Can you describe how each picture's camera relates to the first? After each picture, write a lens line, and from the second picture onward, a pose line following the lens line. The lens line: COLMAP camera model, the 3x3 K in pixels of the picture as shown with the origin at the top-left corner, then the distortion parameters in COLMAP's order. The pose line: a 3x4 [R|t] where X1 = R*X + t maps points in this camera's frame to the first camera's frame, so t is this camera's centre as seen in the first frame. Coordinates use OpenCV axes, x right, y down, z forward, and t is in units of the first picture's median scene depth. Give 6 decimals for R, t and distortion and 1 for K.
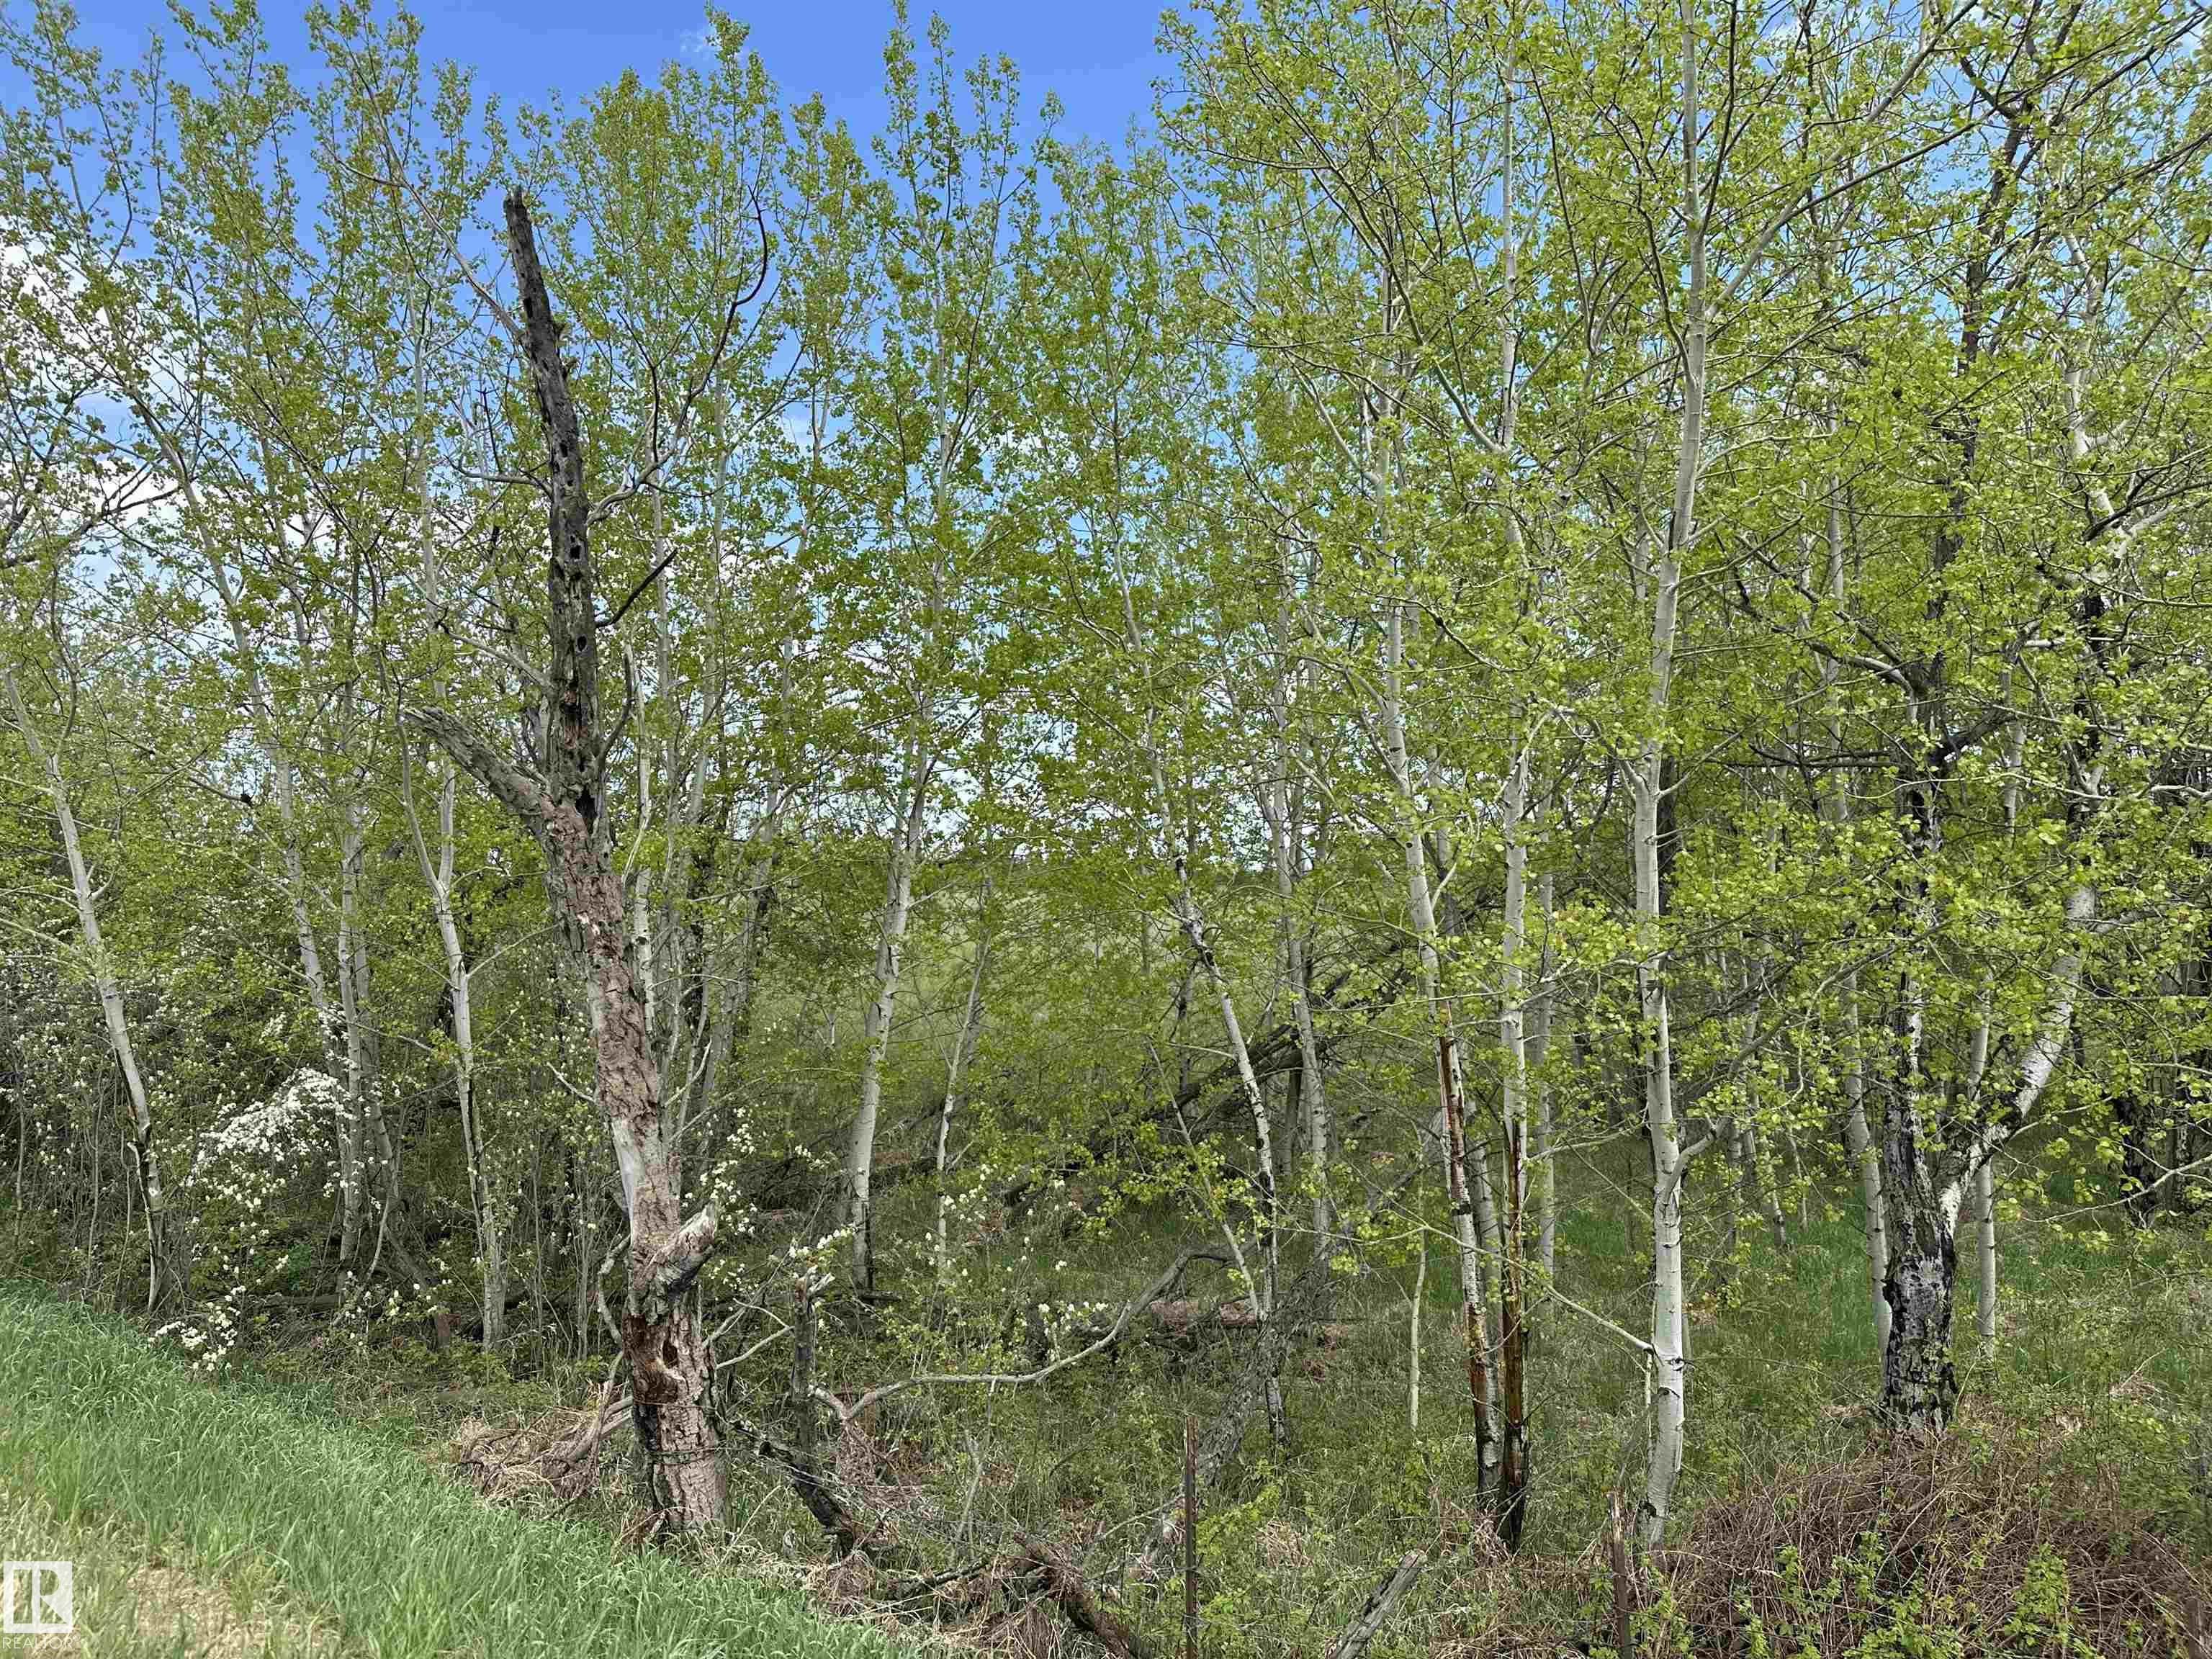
lens RADIAL K [[1535.7, 0, 1105.0], [0, 1535.7, 817.5], [0, 0, 1]] dist [0.115103, -0.159337]
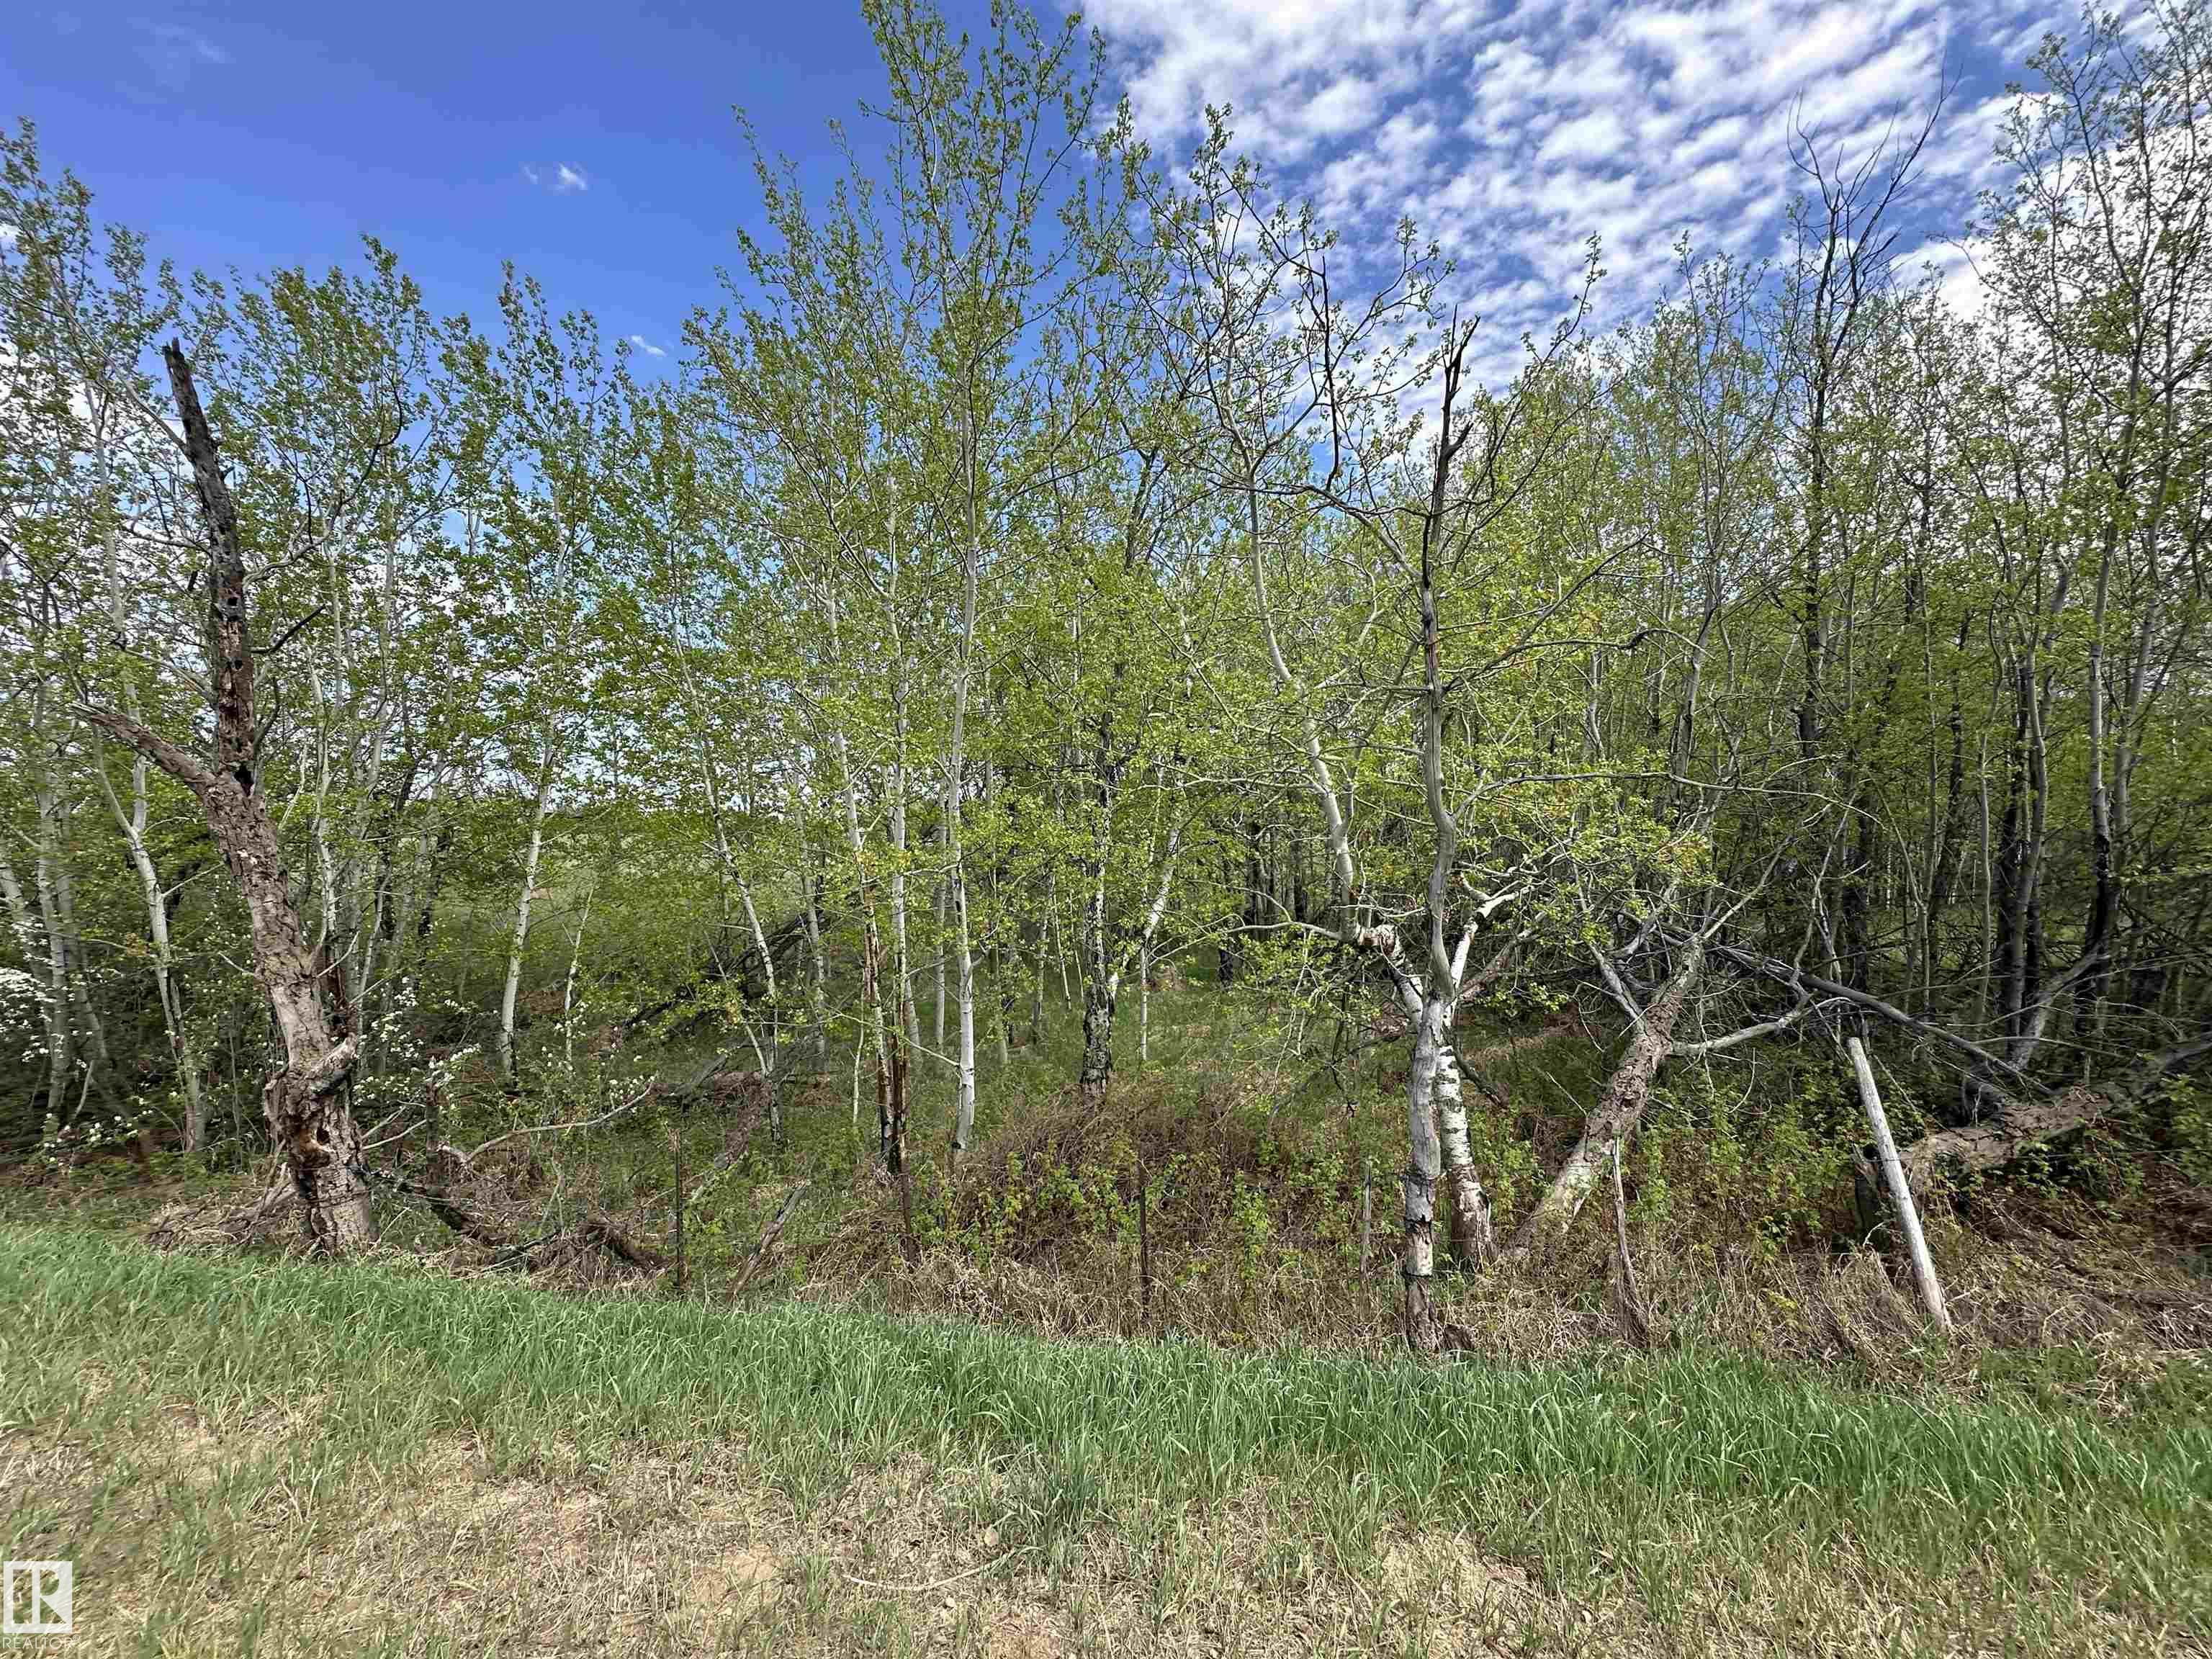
lens RADIAL K [[892.5, 0, 1104.5], [0, 892.5, 824.4], [0, 0, 1]] dist [0.029545, -0.006889]
pose [[0.927193, 0.001734, 0.374580, 0.092213], [-0.016142, 0.999245, 0.035332, -0.005710], [-0.374236, -0.038807, 0.926521, -0.097693]]
